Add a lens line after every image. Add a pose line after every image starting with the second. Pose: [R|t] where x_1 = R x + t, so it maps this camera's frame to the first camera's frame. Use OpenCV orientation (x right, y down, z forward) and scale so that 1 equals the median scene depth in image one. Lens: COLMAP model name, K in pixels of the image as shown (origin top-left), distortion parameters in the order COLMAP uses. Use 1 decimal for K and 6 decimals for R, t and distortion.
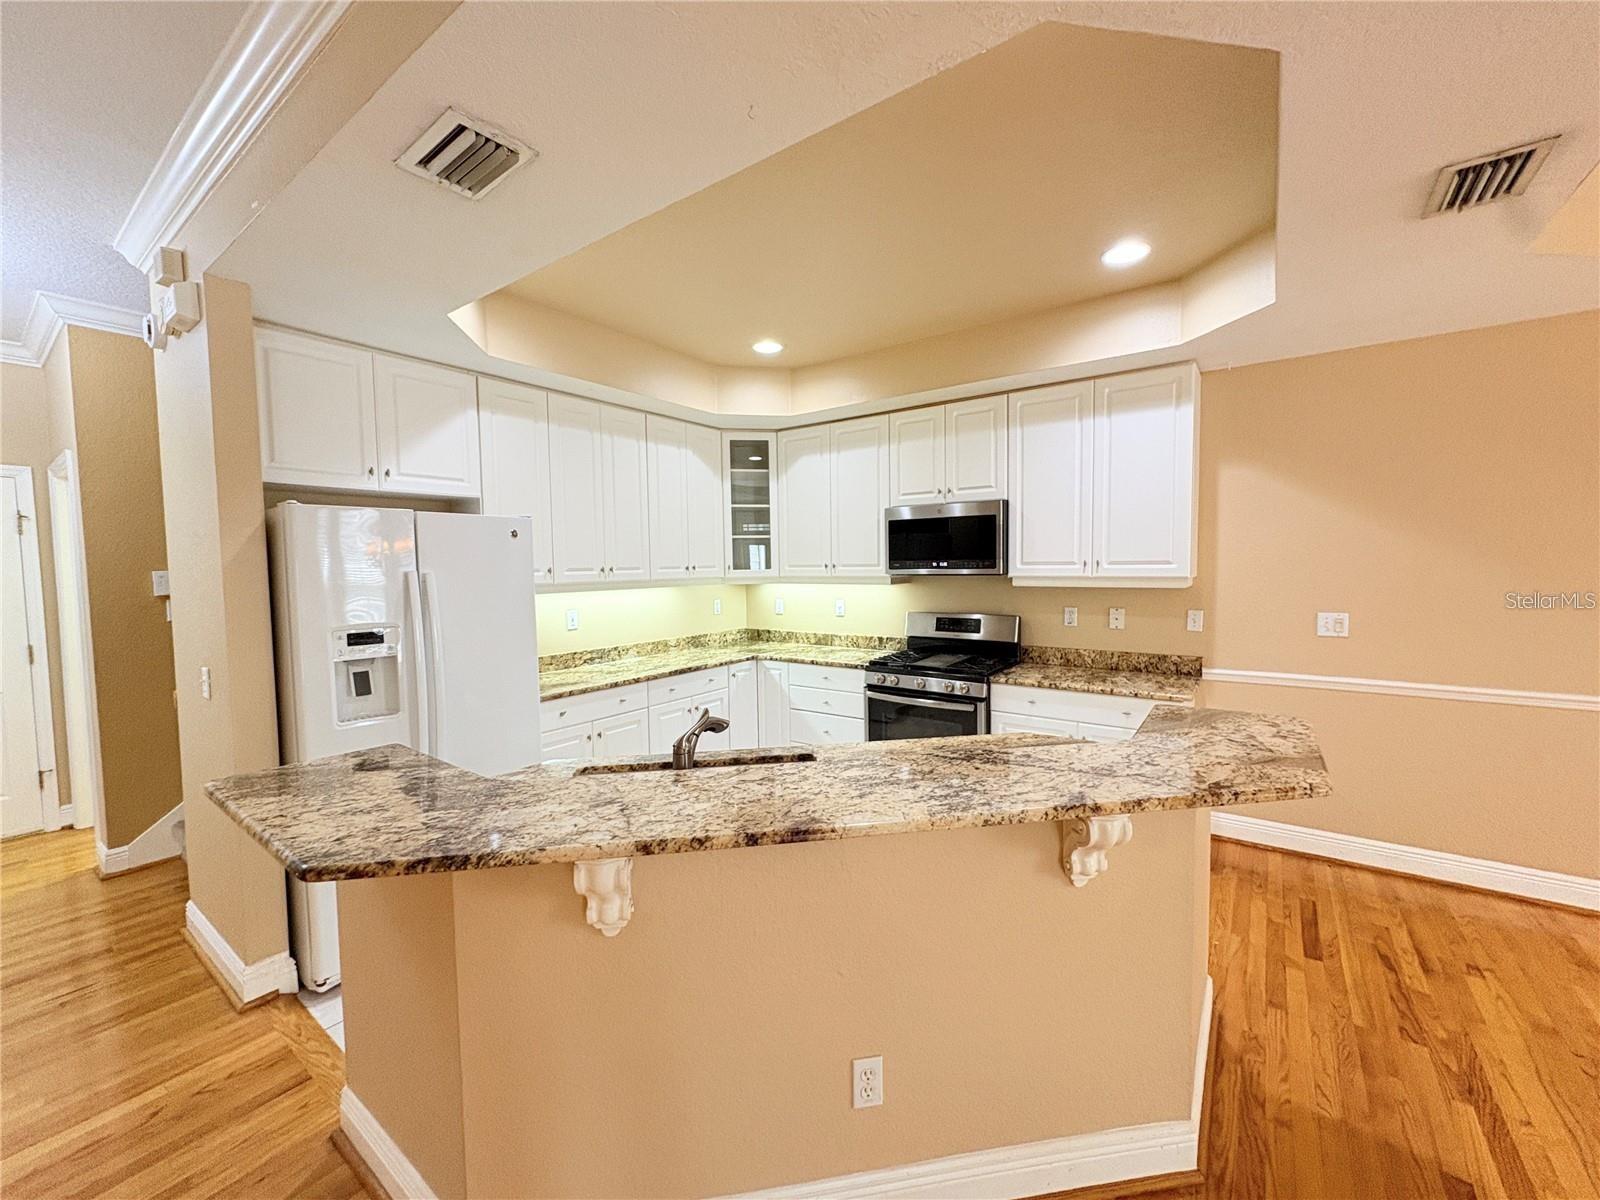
lens RADIAL K [[639.6, 0, 803.7], [0, 639.6, 592.5], [0, 0, 1]] dist [-0.000144, 0.000161]
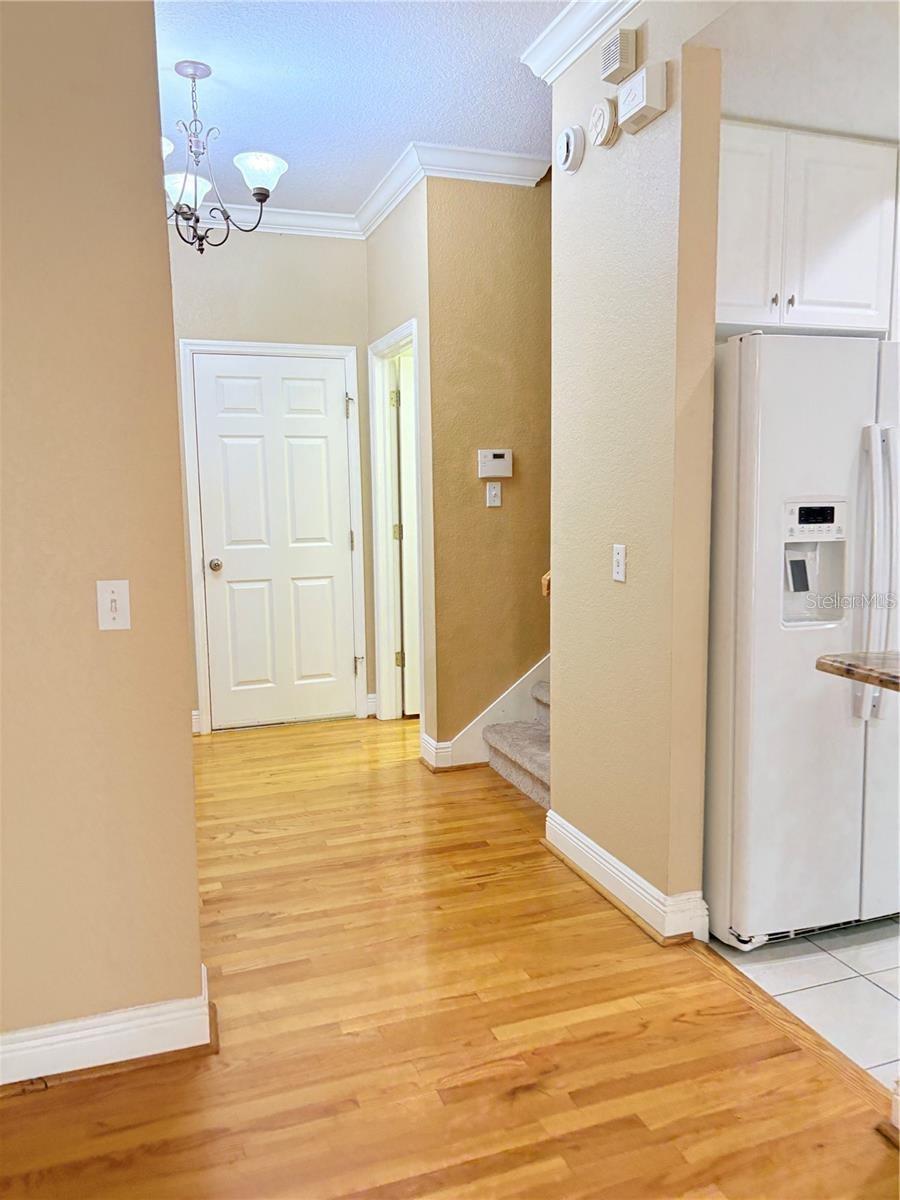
lens RADIAL K [[906.5, 0, 453.1], [0, 906.5, 601.2], [0, 0, 1]] dist [0.000753, -0.006960]
pose [[0.823571, 0.076293, -0.562059, -0.307472], [-0.027550, 0.995124, 0.094707, 0.059364], [0.566544, -0.062514, 0.821657, -0.085205]]
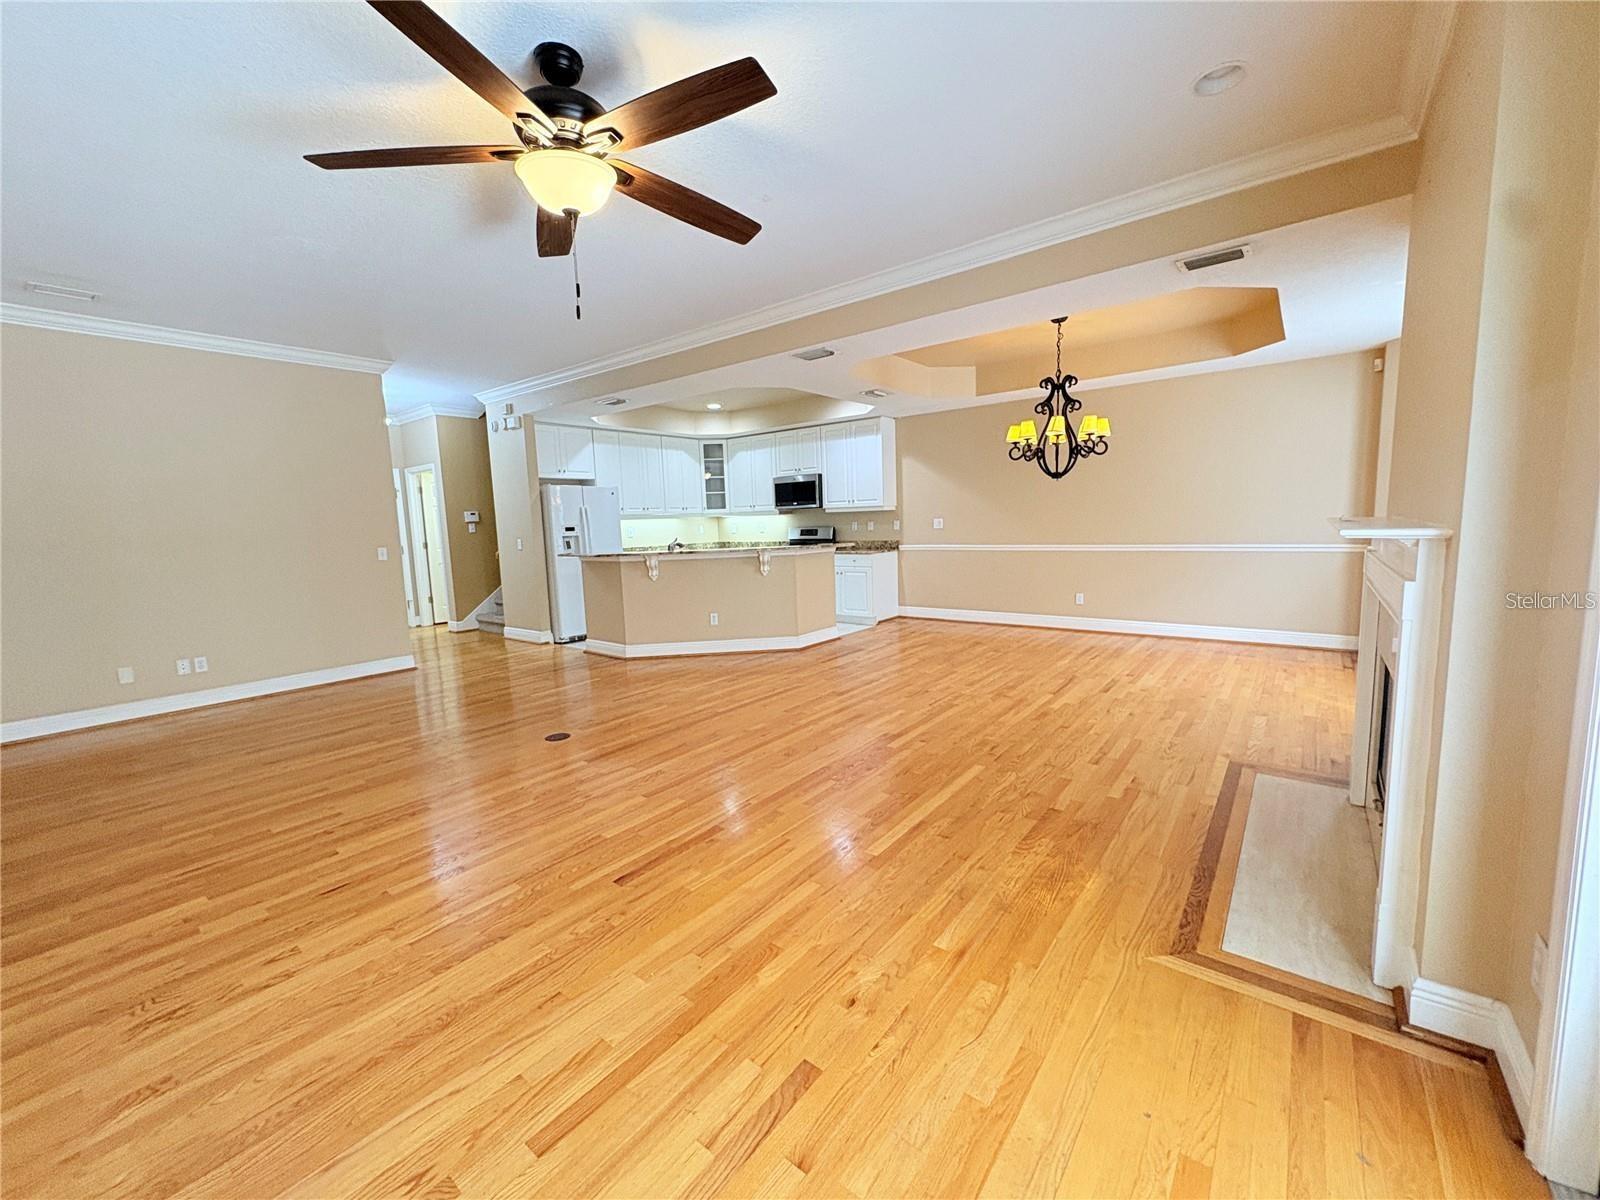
lens RADIAL K [[639.6, 0, 806.0], [0, 639.6, 594.4], [0, 0, 1]] dist [-0.000144, 0.000161]
pose [[0.999126, -0.014638, -0.039162, 0.387655], [0.017349, 0.997410, 0.069801, 0.134128], [0.038038, -0.070420, 0.996792, -1.420211]]
